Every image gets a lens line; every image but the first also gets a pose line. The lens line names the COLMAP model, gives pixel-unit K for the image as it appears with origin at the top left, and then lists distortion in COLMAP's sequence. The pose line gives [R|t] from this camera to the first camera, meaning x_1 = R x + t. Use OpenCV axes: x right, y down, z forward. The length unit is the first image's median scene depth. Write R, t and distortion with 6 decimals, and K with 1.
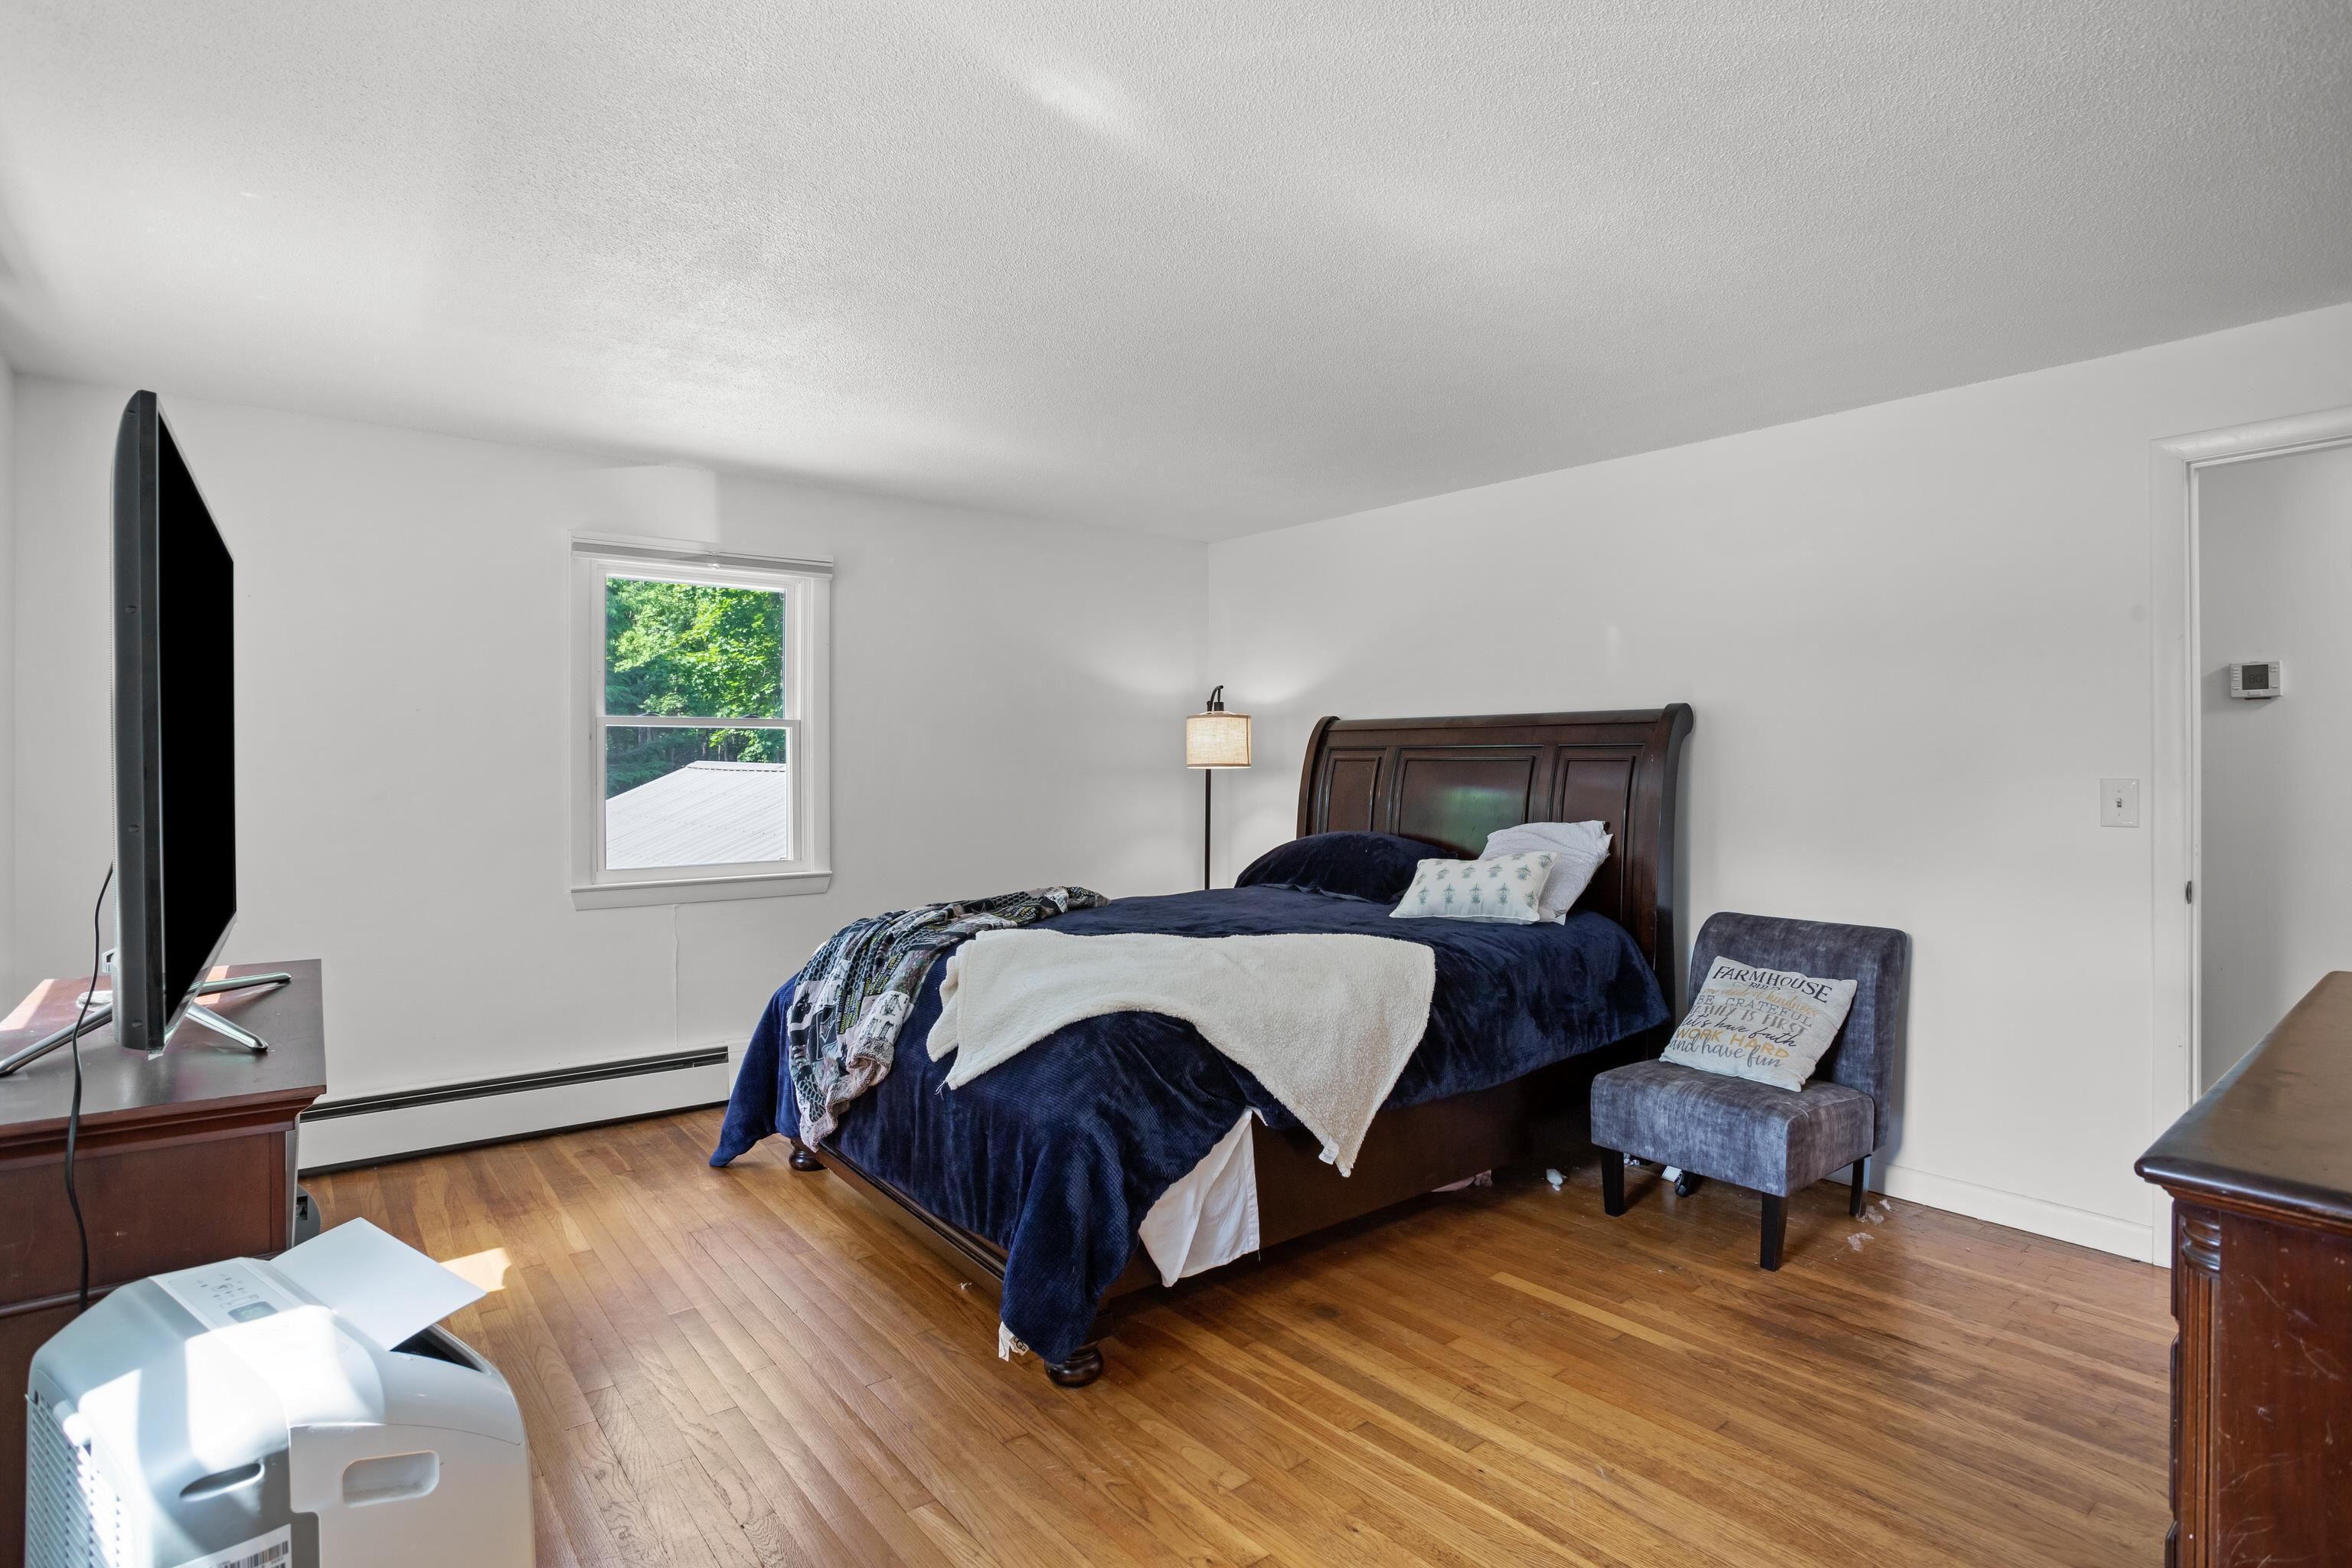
lens RADIAL K [[1154.9, 0, 1174.9], [0, 1154.9, 765.2], [0, 0, 1]] dist [-0.089480, 0.041781]
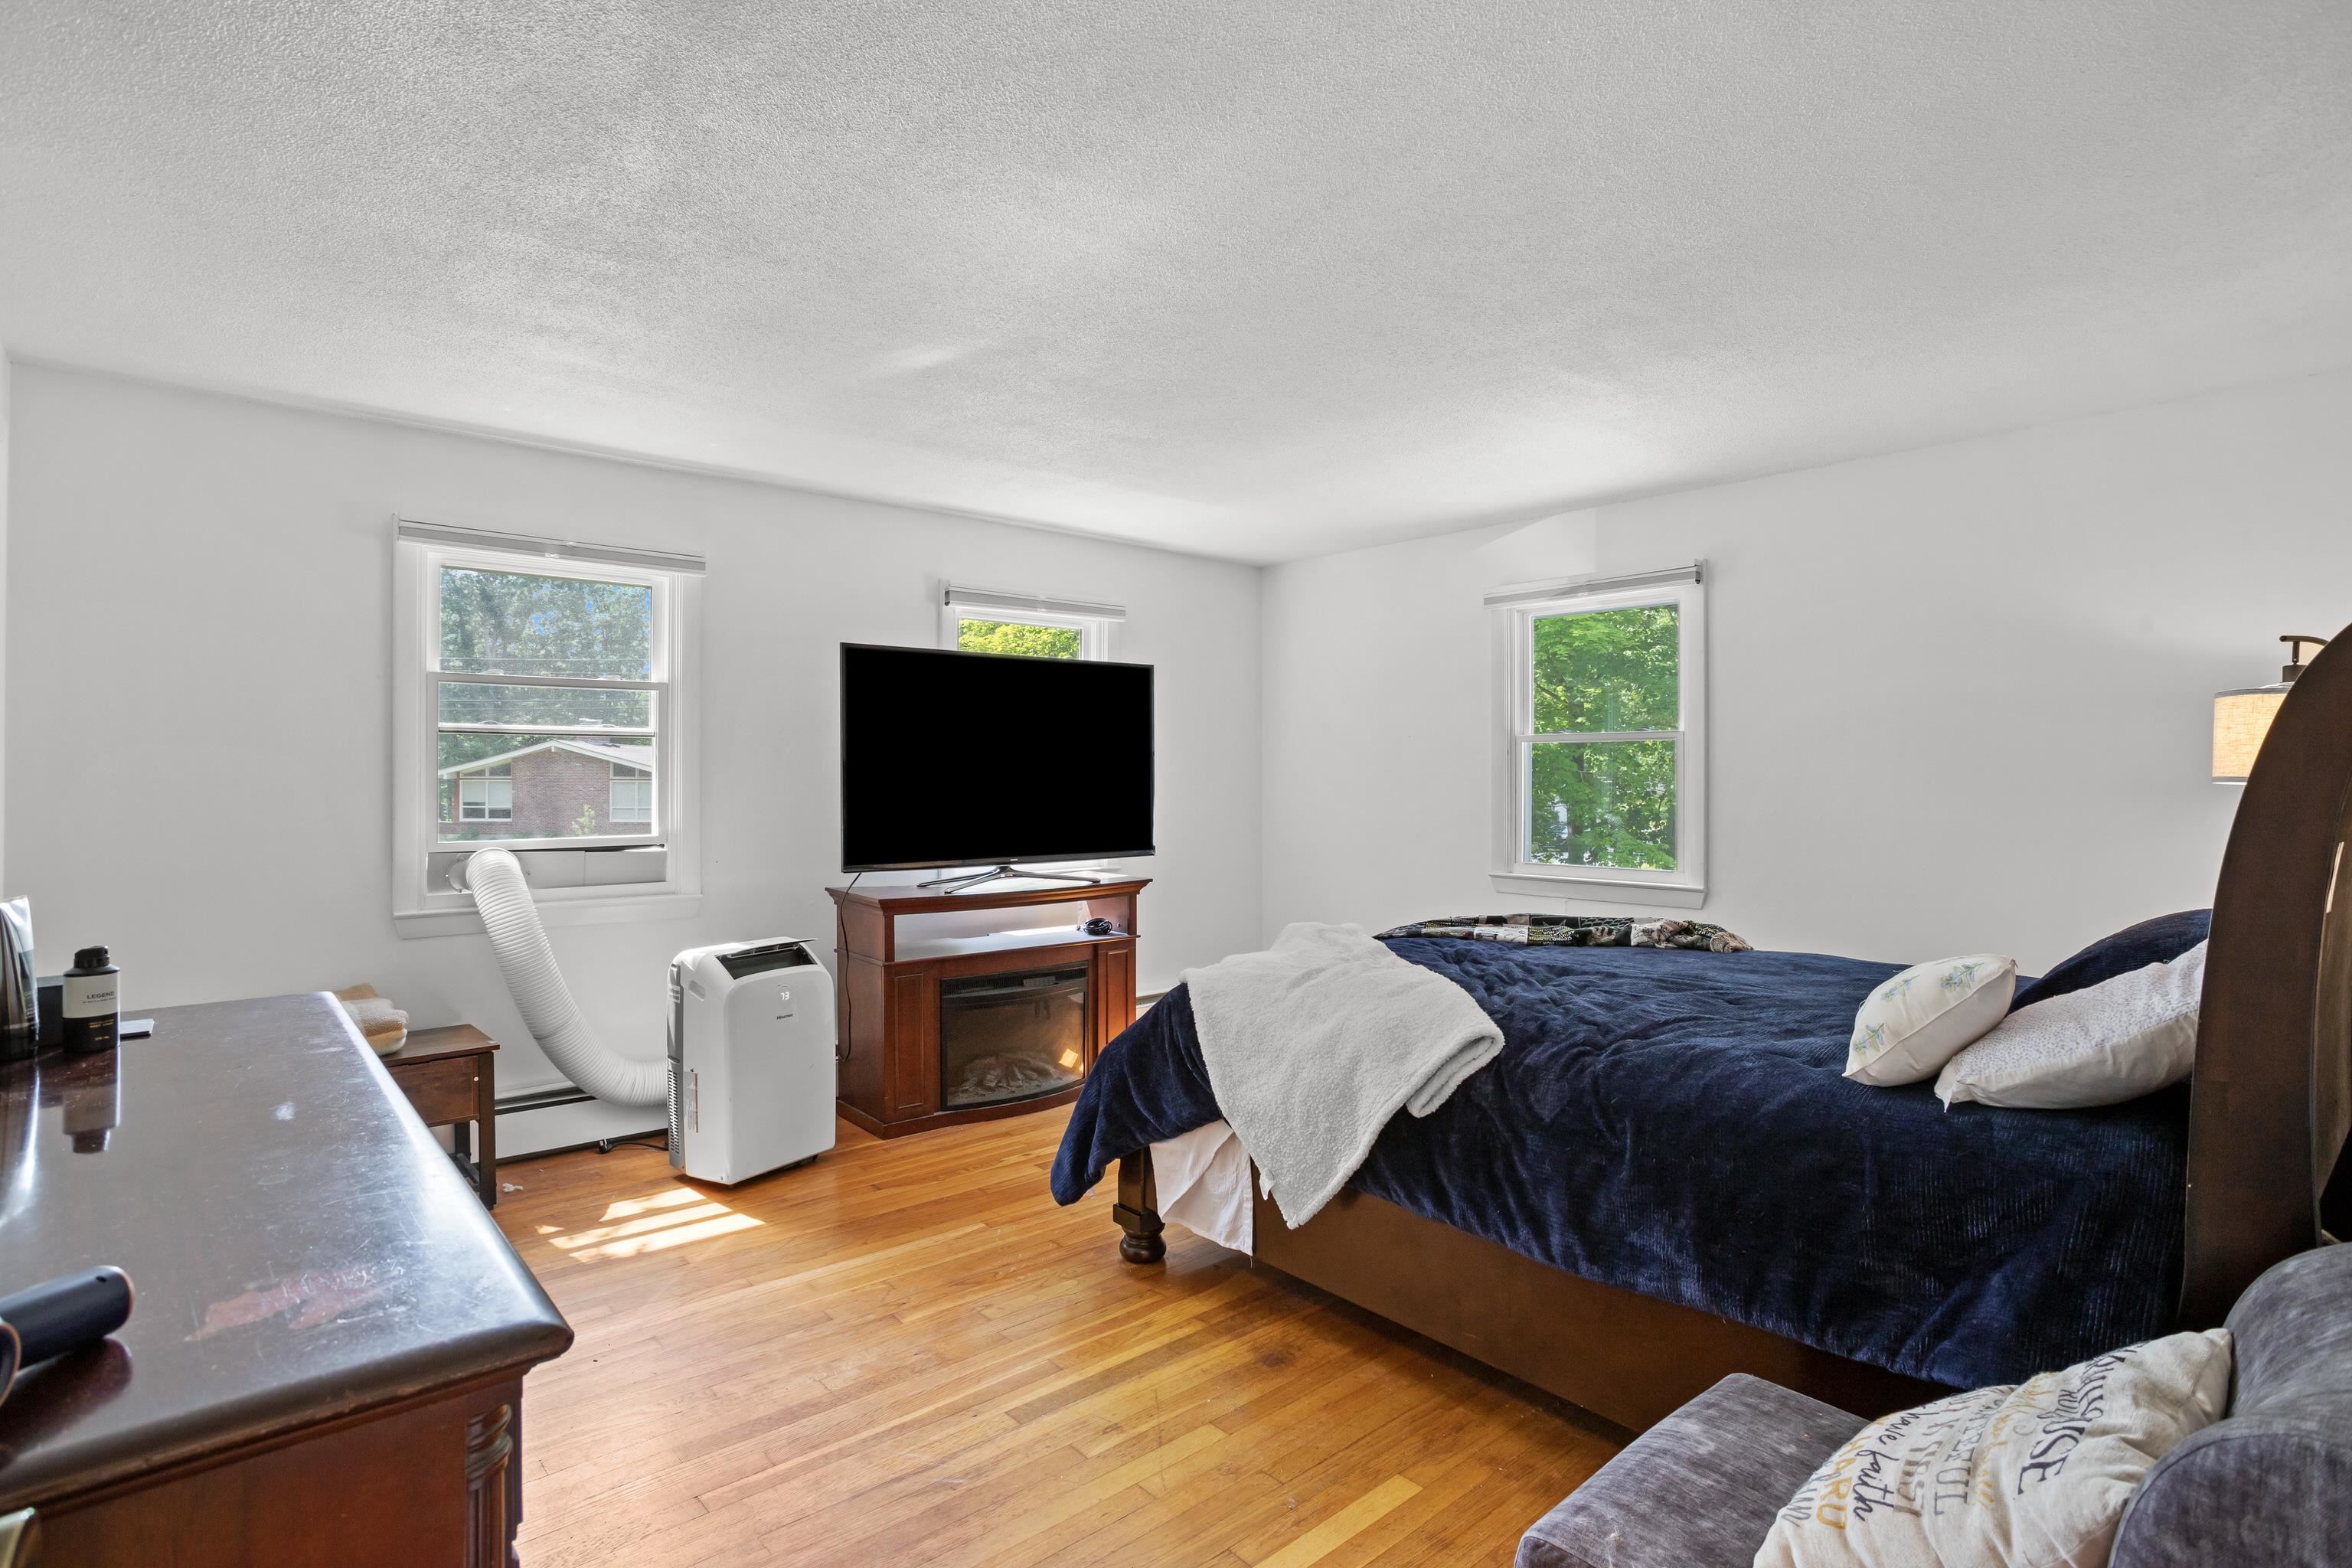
lens RADIAL K [[1143.6, 0, 1176.0], [0, 1143.6, 784.0], [0, 0, 1]] dist [-0.060428, 0.026588]
pose [[0.056891, 0.009472, -0.998335, 1.095569], [-0.002820, 0.999953, 0.009327, -0.002702], [0.998376, 0.002285, 0.056915, 0.895595]]
